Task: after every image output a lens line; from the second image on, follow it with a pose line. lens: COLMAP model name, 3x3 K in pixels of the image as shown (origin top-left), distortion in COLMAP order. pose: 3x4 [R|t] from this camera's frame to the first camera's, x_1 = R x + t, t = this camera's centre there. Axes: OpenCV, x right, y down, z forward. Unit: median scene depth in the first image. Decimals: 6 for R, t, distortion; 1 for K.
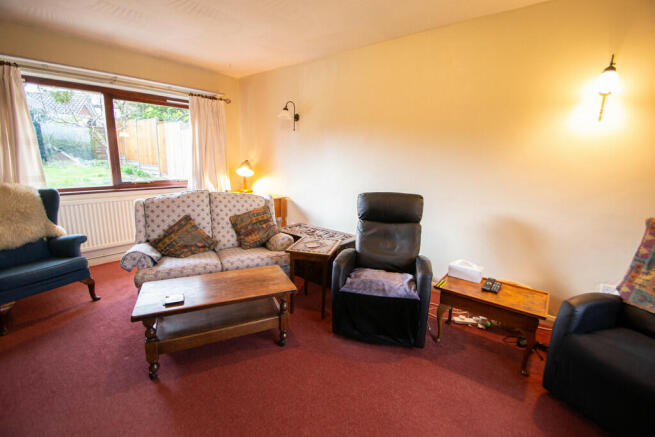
lens RADIAL K [[291.7, 0, 327.5], [0, 291.7, 218.5], [0, 0, 1]] dist [0.000049, -0.000087]
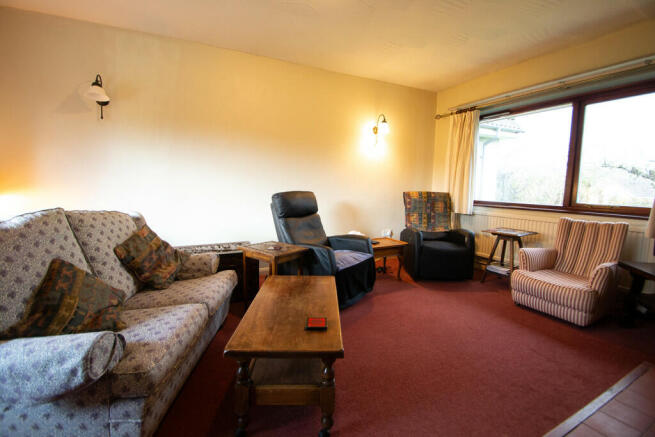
lens RADIAL K [[291.7, 0, 327.5], [0, 291.7, 218.5], [0, 0, 1]] dist [0.000049, -0.000087]
pose [[0.418393, -0.129876, 0.898933, -0.745684], [0.181150, 0.981771, 0.057531, -0.024620], [-0.890018, 0.138771, 0.434293, 0.378039]]
